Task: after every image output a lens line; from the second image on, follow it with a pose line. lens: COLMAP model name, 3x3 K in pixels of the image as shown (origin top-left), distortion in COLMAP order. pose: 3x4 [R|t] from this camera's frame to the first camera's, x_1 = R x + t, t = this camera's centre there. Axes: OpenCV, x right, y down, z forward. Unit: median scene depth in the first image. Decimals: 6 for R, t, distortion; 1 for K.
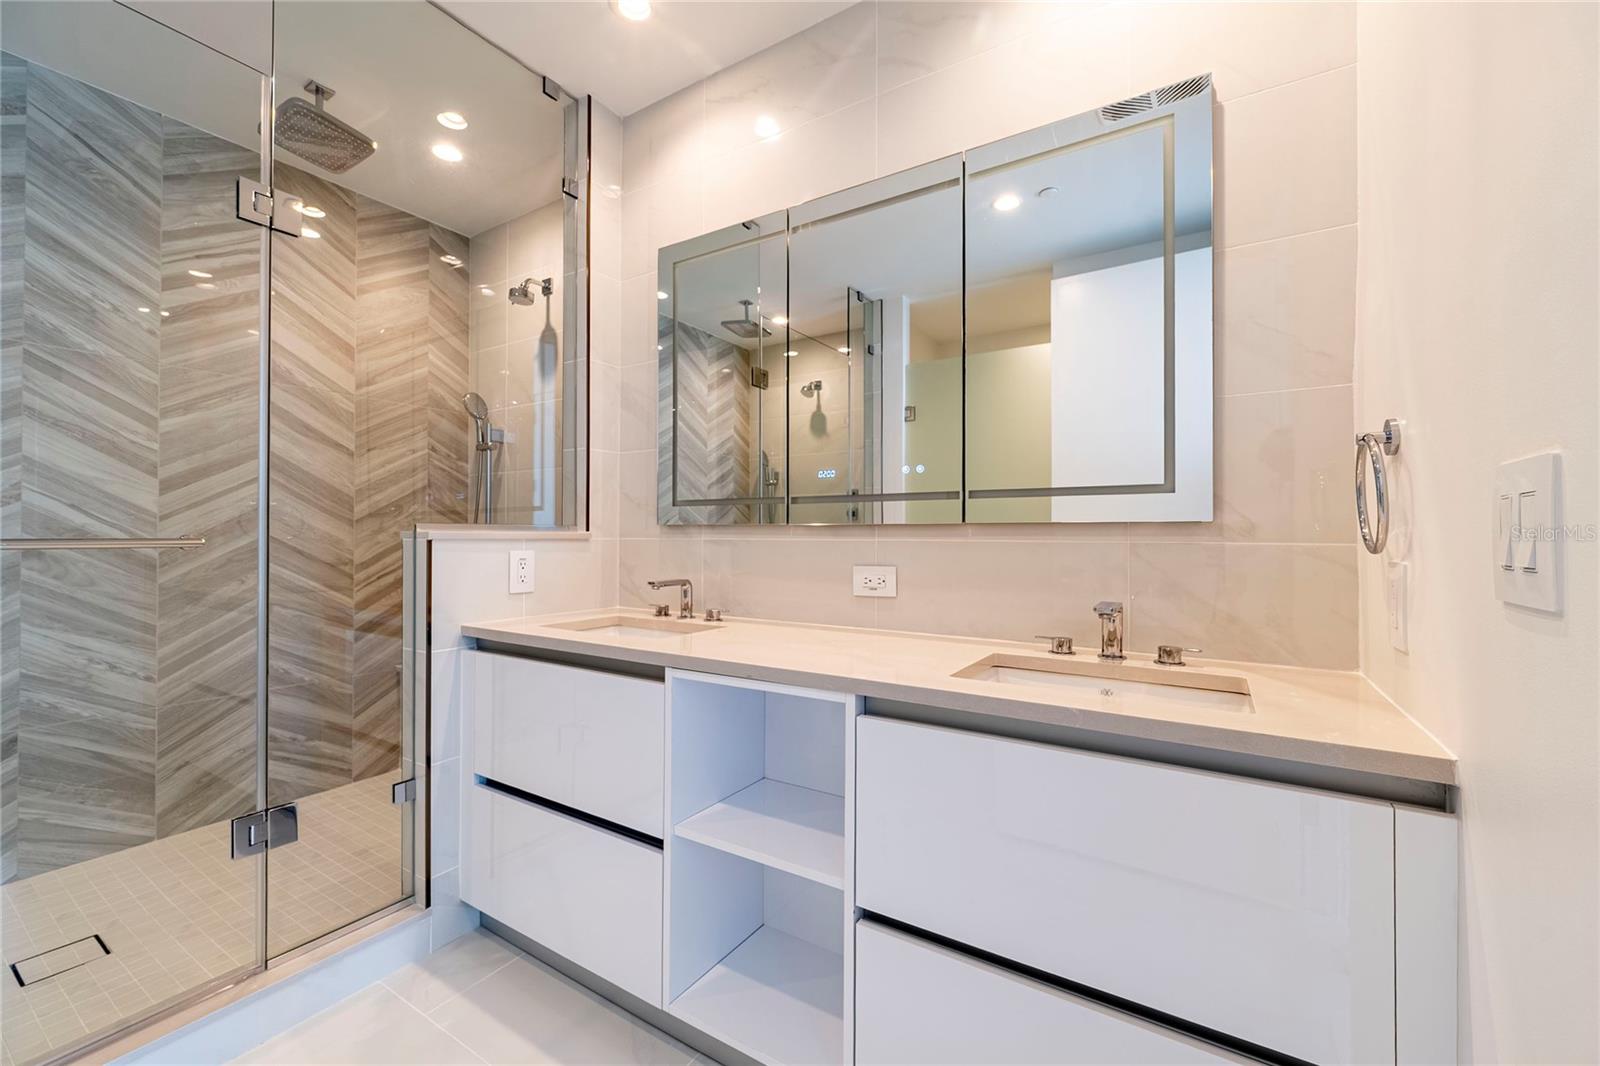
lens RADIAL K [[647.0, 0, 801.5], [0, 647.0, 527.5], [0, 0, 1]] dist [-0.000971, 0.000458]
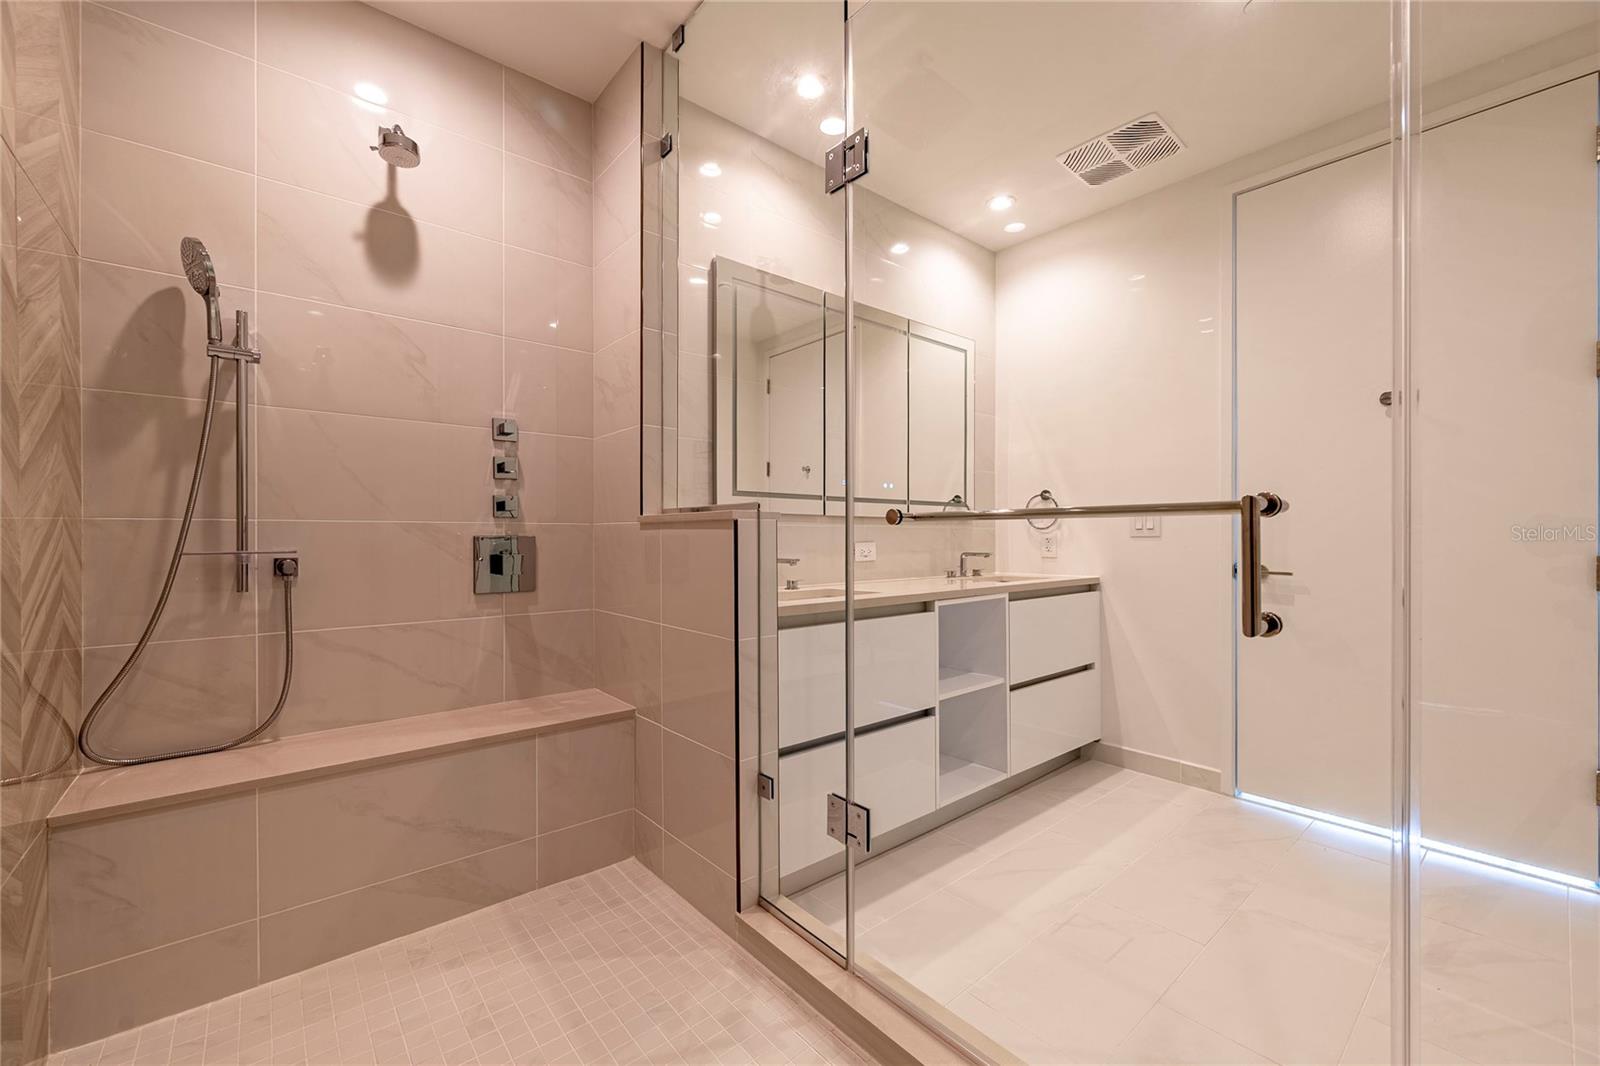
lens RADIAL K [[647.0, 0, 795.9], [0, 647.0, 540.8], [0, 0, 1]] dist [-0.000971, 0.000458]
pose [[0.304517, -0.007112, 0.952480, -1.855950], [-0.003404, 0.999958, 0.008555, 0.052553], [-0.952501, -0.005847, 0.304480, 0.840160]]
